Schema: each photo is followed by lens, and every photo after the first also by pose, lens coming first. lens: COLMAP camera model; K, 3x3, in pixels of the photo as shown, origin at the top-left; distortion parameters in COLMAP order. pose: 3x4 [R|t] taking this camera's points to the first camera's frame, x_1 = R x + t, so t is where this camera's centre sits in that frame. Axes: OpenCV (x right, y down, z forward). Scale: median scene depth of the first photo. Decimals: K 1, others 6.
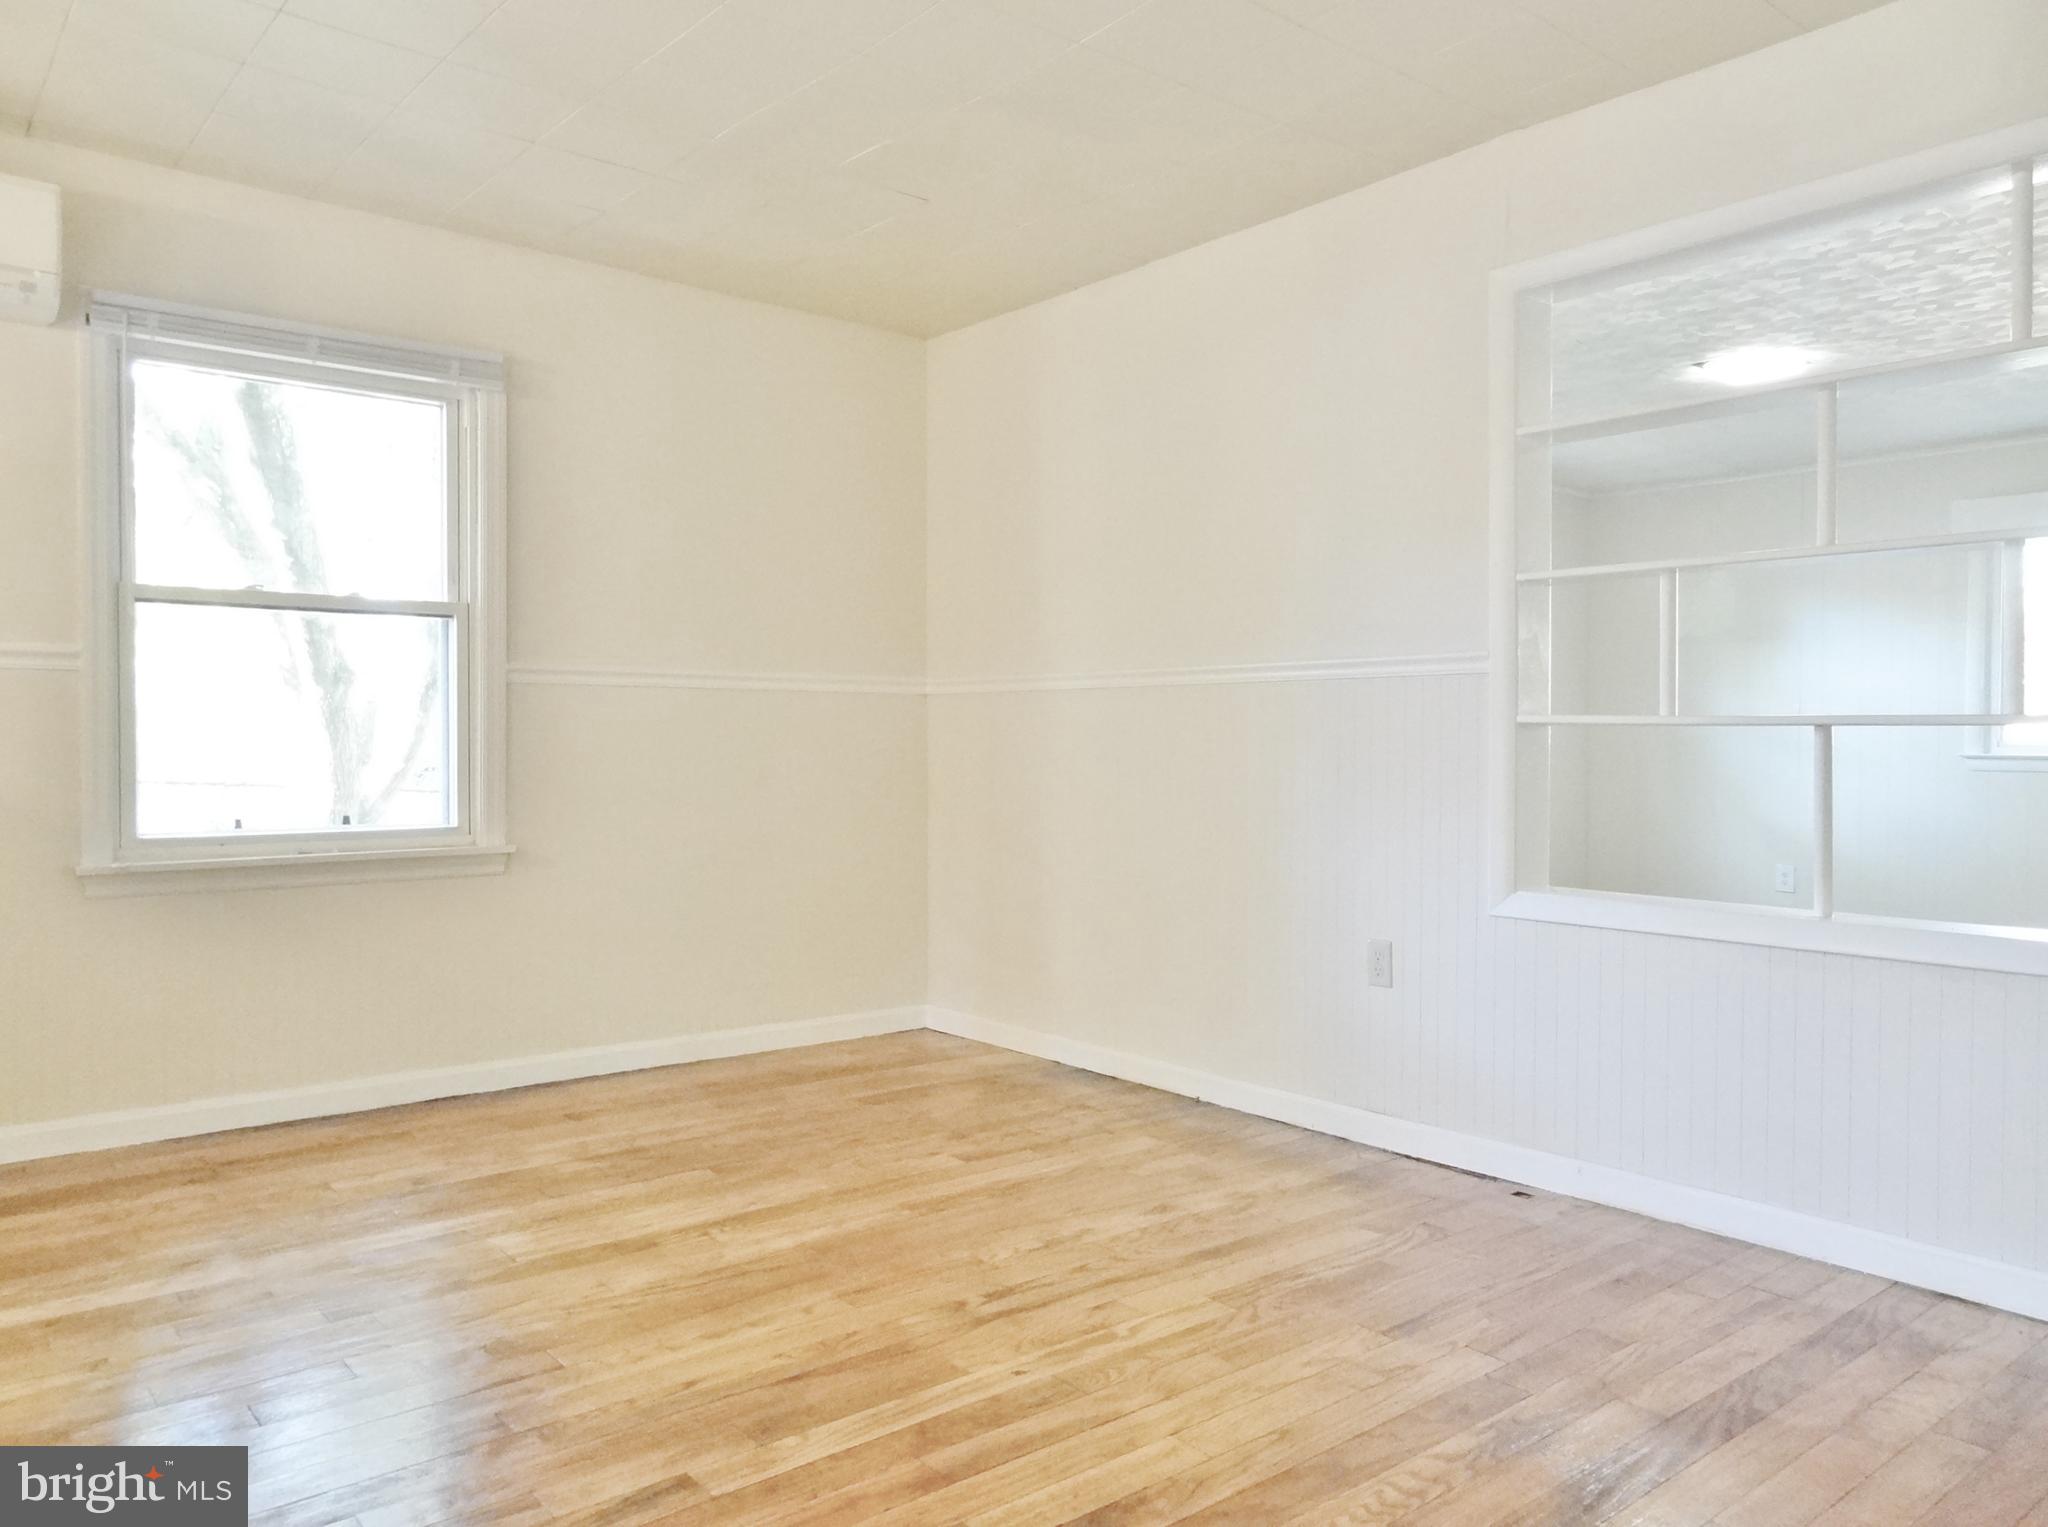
lens RADIAL K [[1487.4, 0, 1024.0], [0, 1487.4, 763.5], [0, 0, 1]] dist [0.048101, -0.000066]
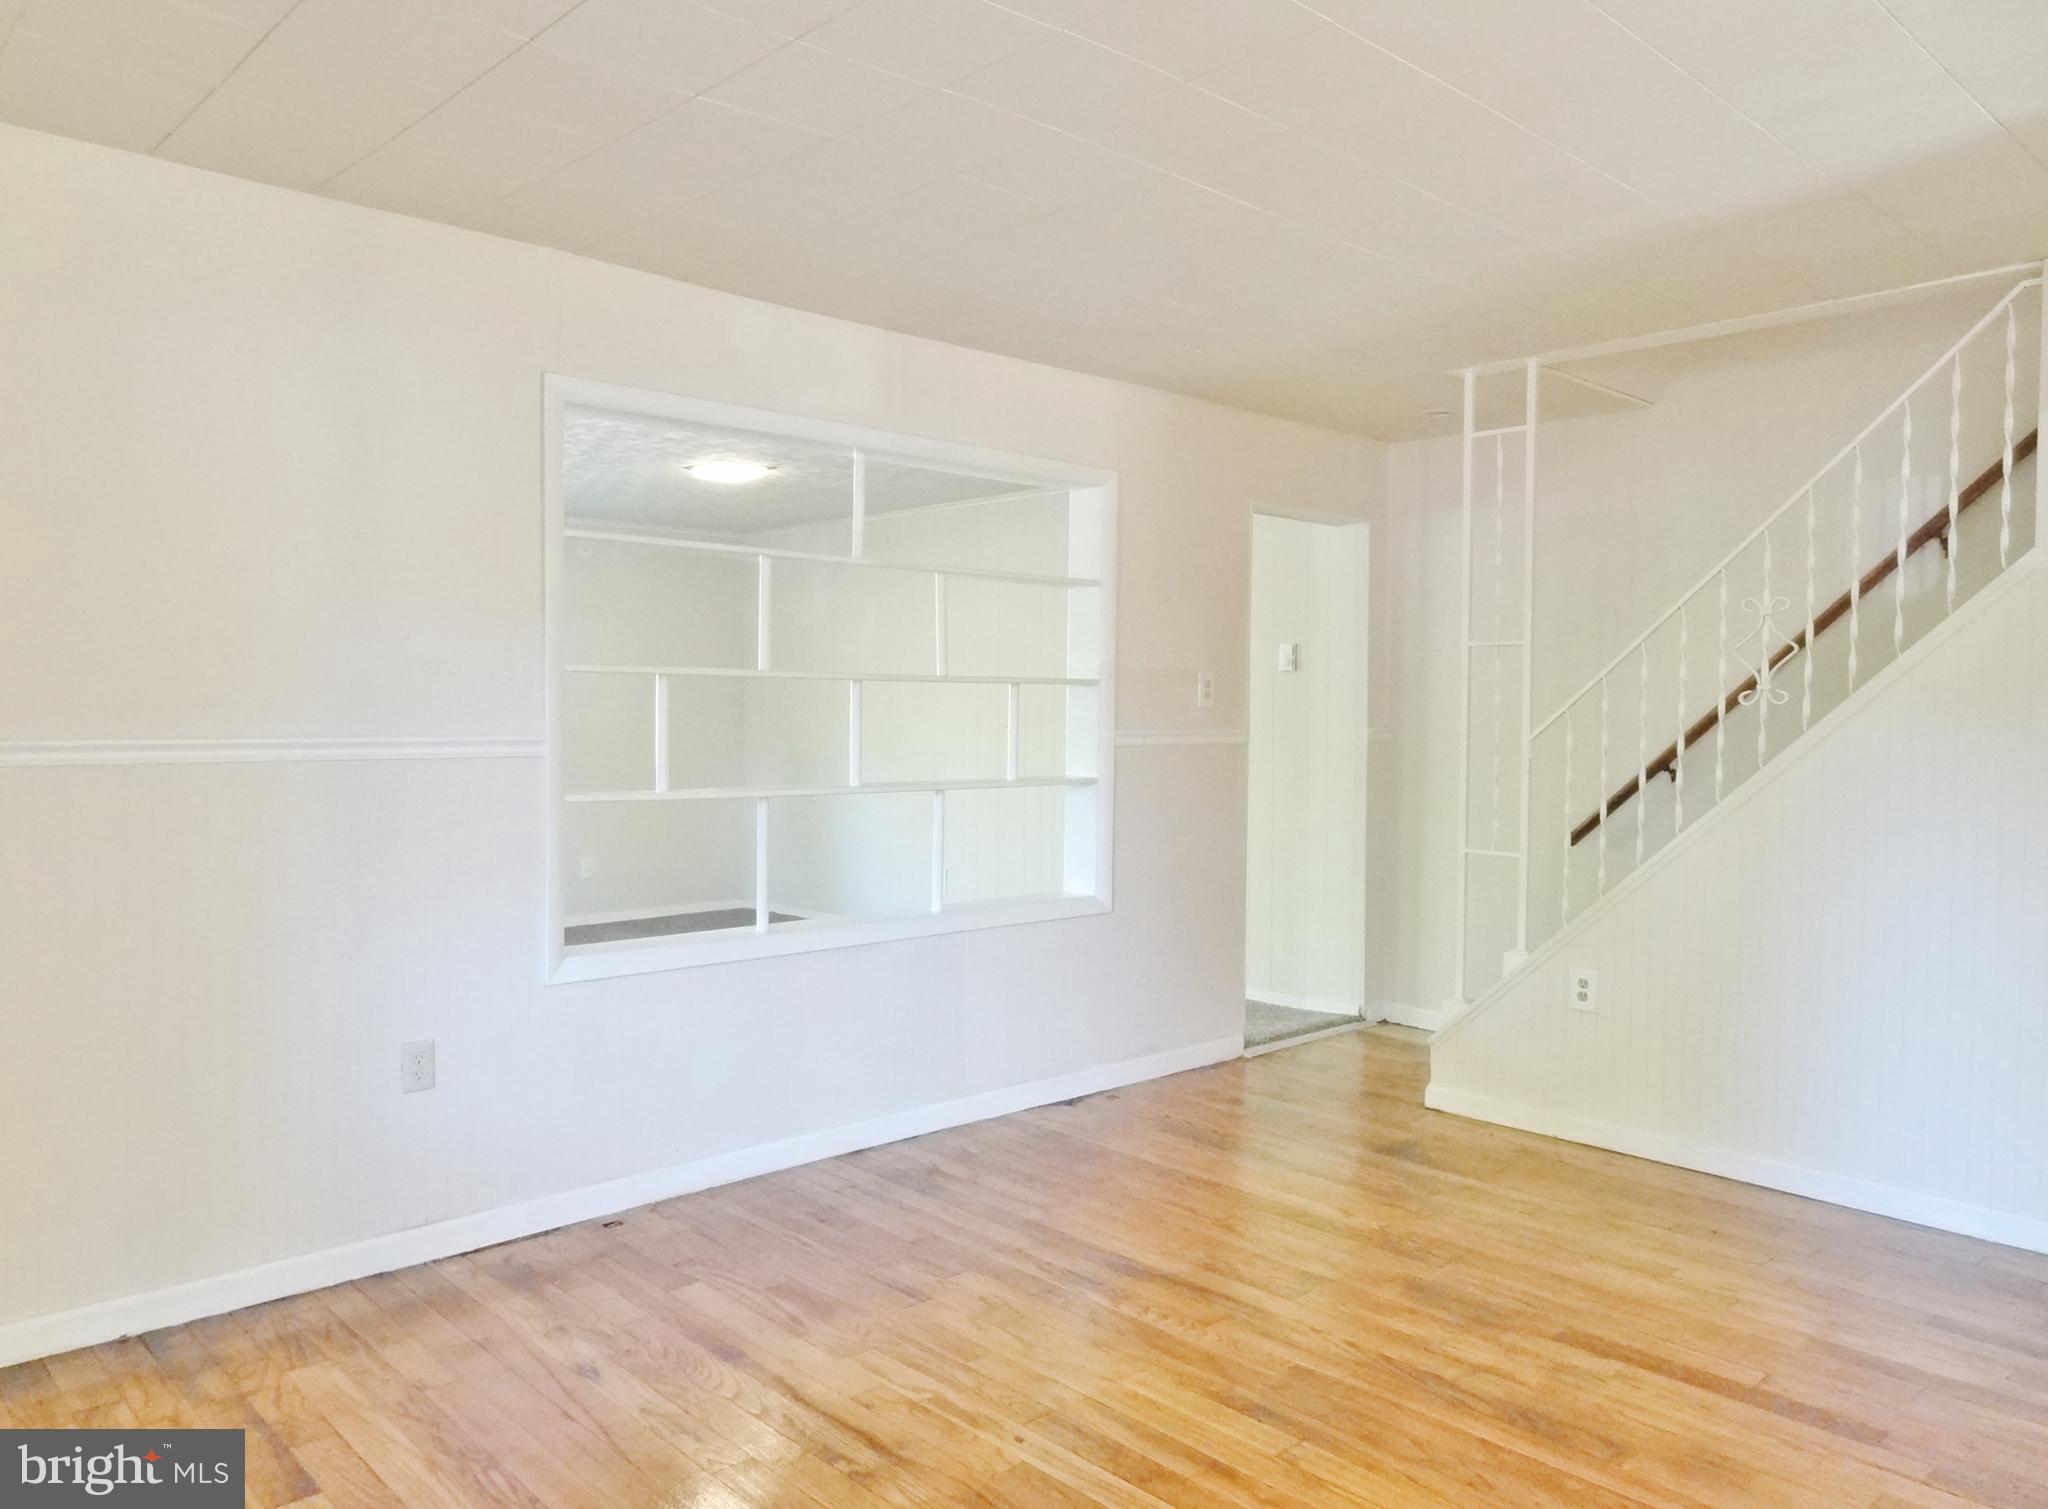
lens RADIAL K [[1470.8, 0, 1024.0], [0, 1470.8, 754.5], [0, 0, 1]] dist [0.001677, 0.000759]
pose [[-0.066828, -0.037122, 0.997074, -0.854040], [0.005146, 0.999282, 0.037549, -0.114194], [-0.997751, 0.007640, -0.066589, 0.846467]]
